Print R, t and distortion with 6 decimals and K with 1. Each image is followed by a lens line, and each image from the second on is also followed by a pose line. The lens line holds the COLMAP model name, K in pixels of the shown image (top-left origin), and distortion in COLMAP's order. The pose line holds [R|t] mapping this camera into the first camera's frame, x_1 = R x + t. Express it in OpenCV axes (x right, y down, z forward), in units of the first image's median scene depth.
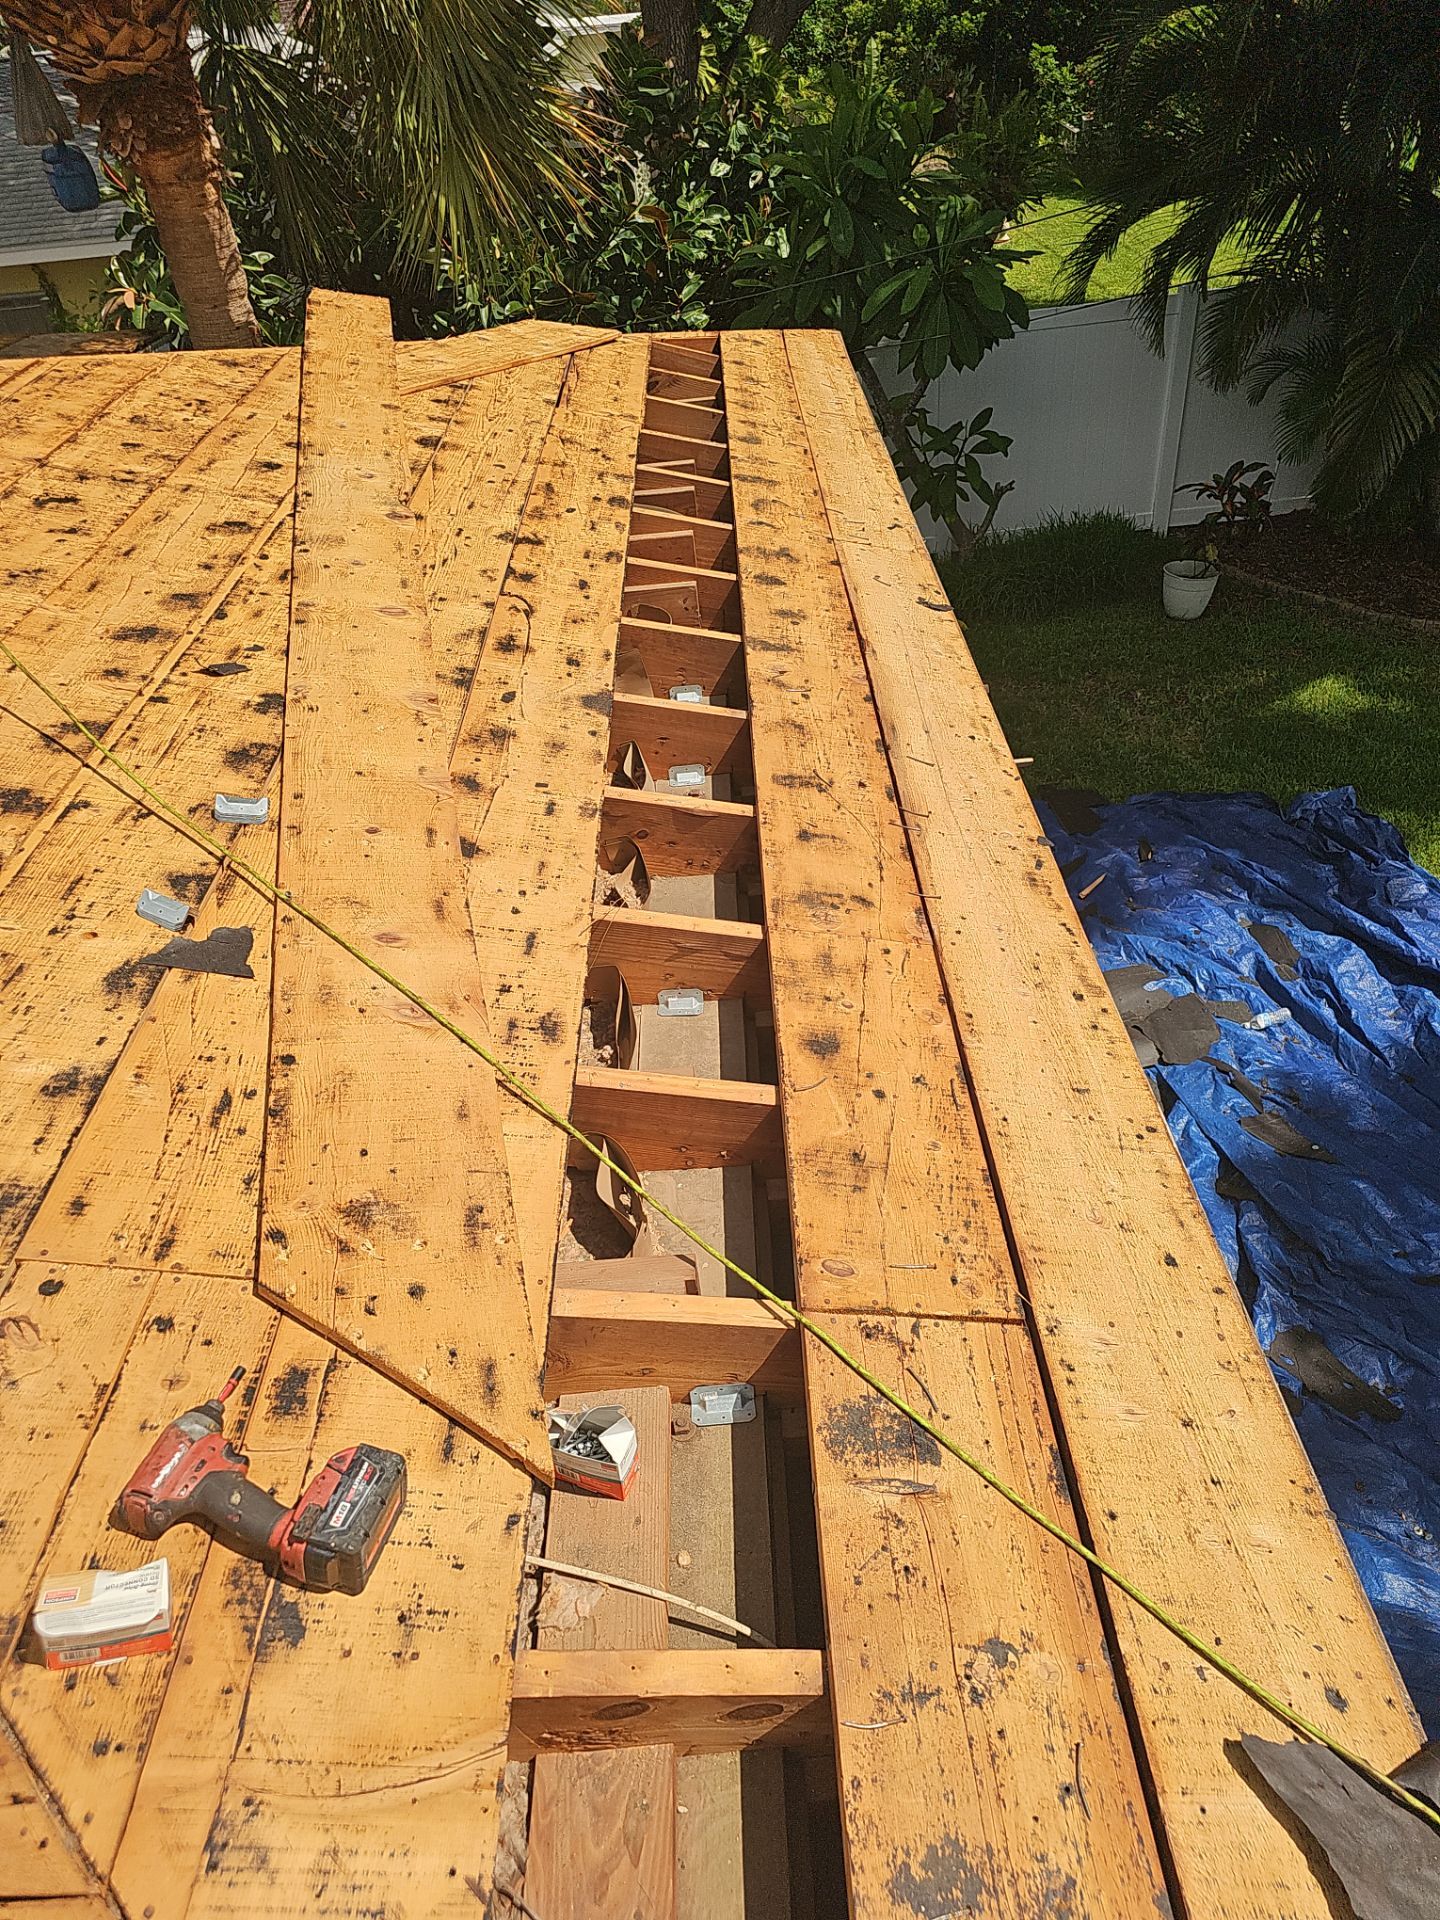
lens RADIAL K [[1264.7, 0, 713.4], [0, 1264.7, 937.3], [0, 0, 1]] dist [0.058082, -0.055595]
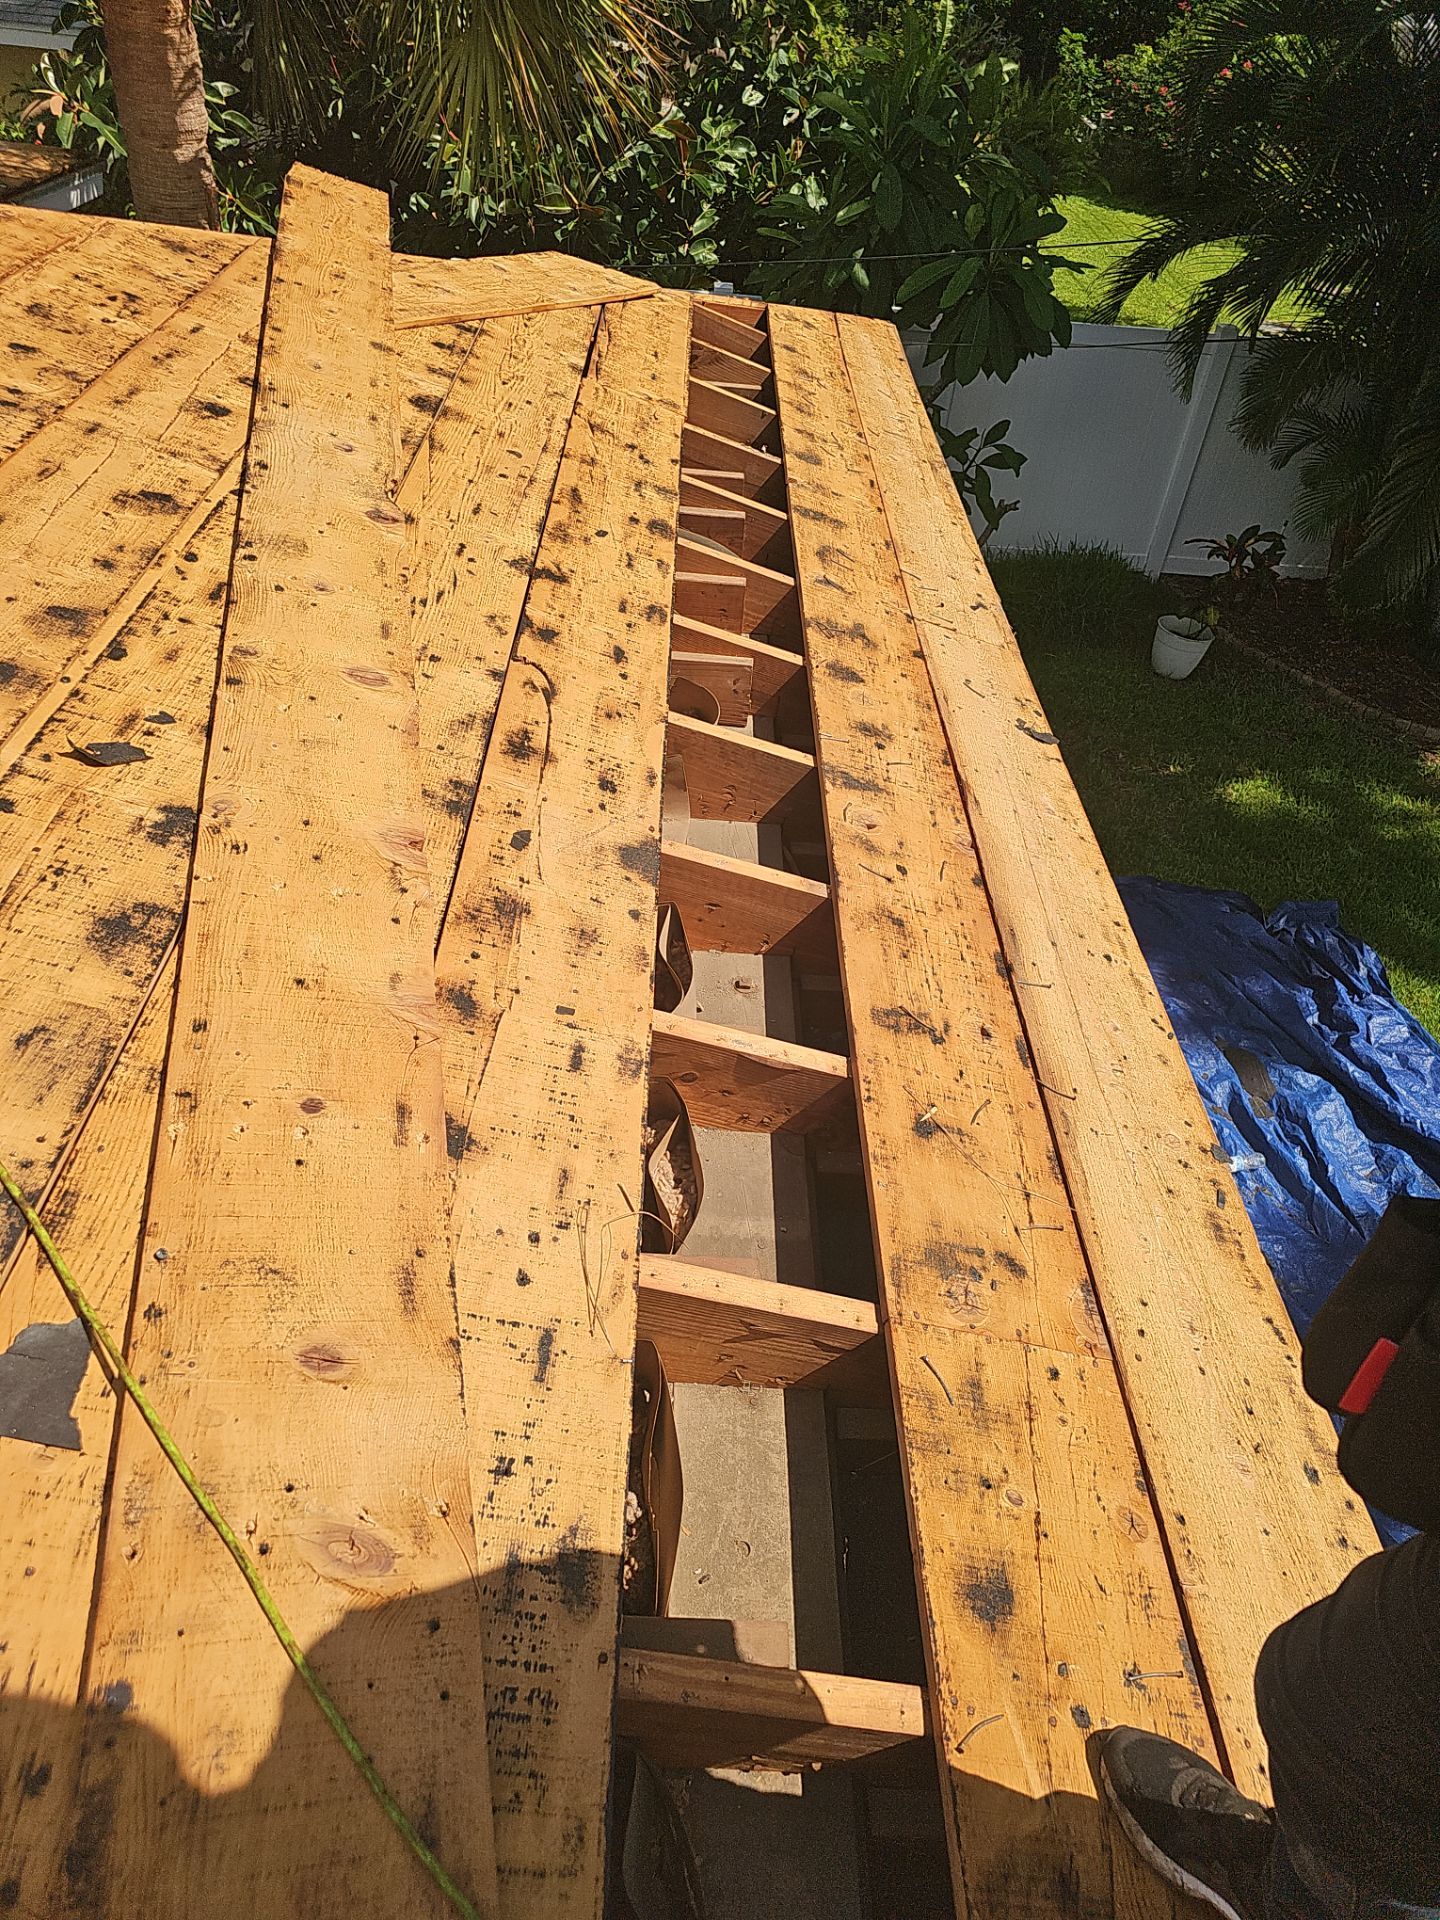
lens RADIAL K [[1264.7, 0, 713.4], [0, 1264.7, 937.3], [0, 0, 1]] dist [0.058082, -0.055595]
pose [[0.984666, 0.143705, 0.098907, -0.101329], [-0.148119, 0.988208, 0.038803, -0.154288], [-0.092165, -0.052858, 0.994340, 0.243540]]
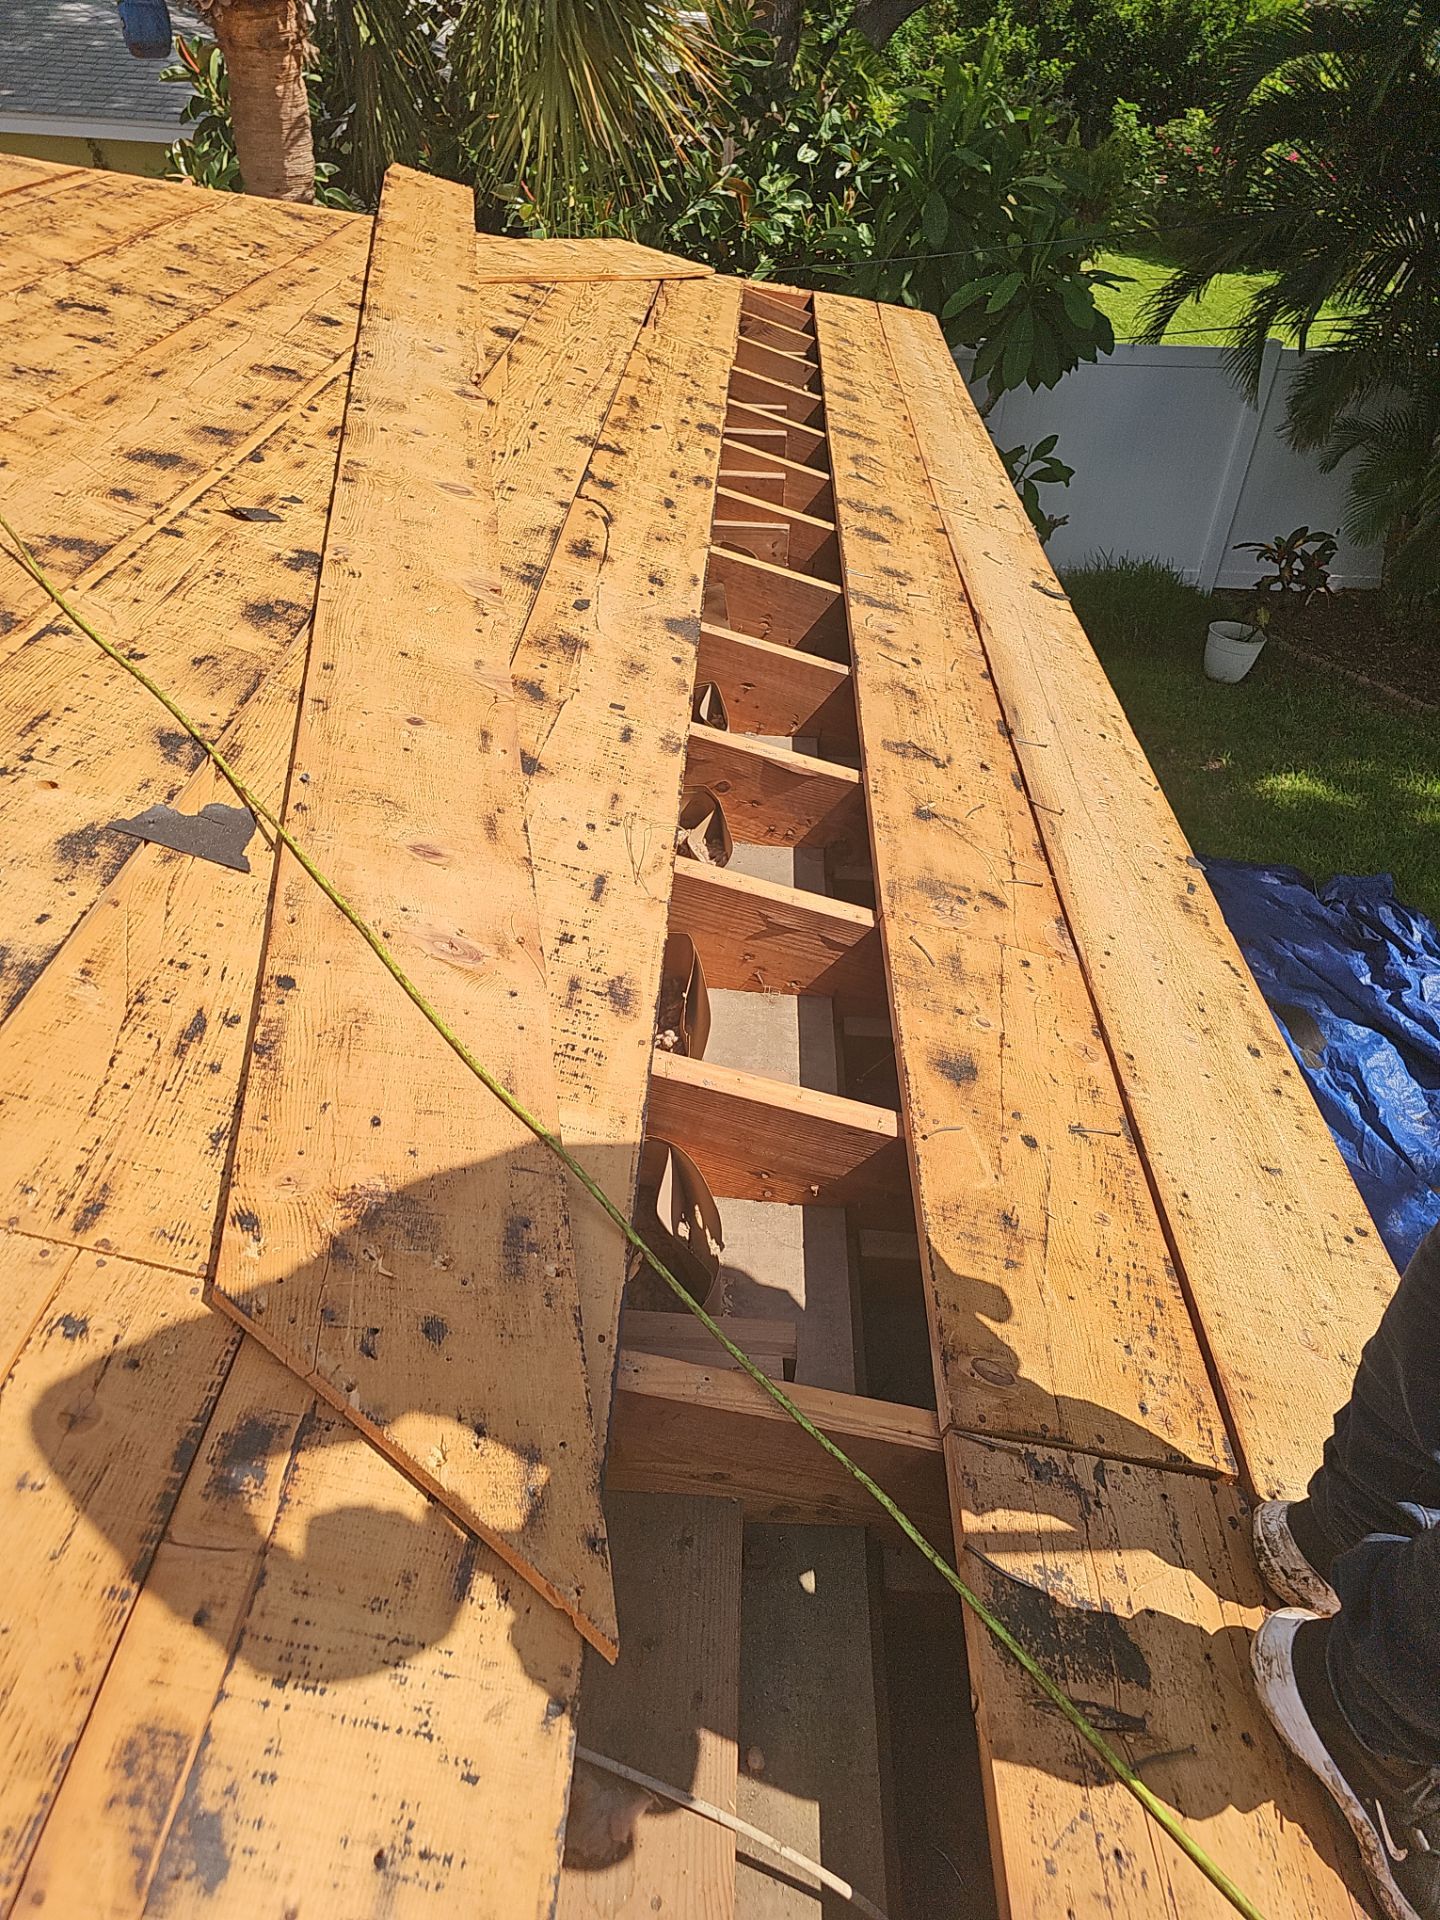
lens RADIAL K [[1254.7, 0, 680.8], [0, 1254.7, 949.0], [0, 0, 1]] dist [0.048248, -0.042170]
pose [[0.989729, 0.142346, 0.013214, -0.064724], [-0.142393, 0.989807, 0.002645, 0.021866], [-0.012703, -0.004500, 0.999909, 0.140461]]
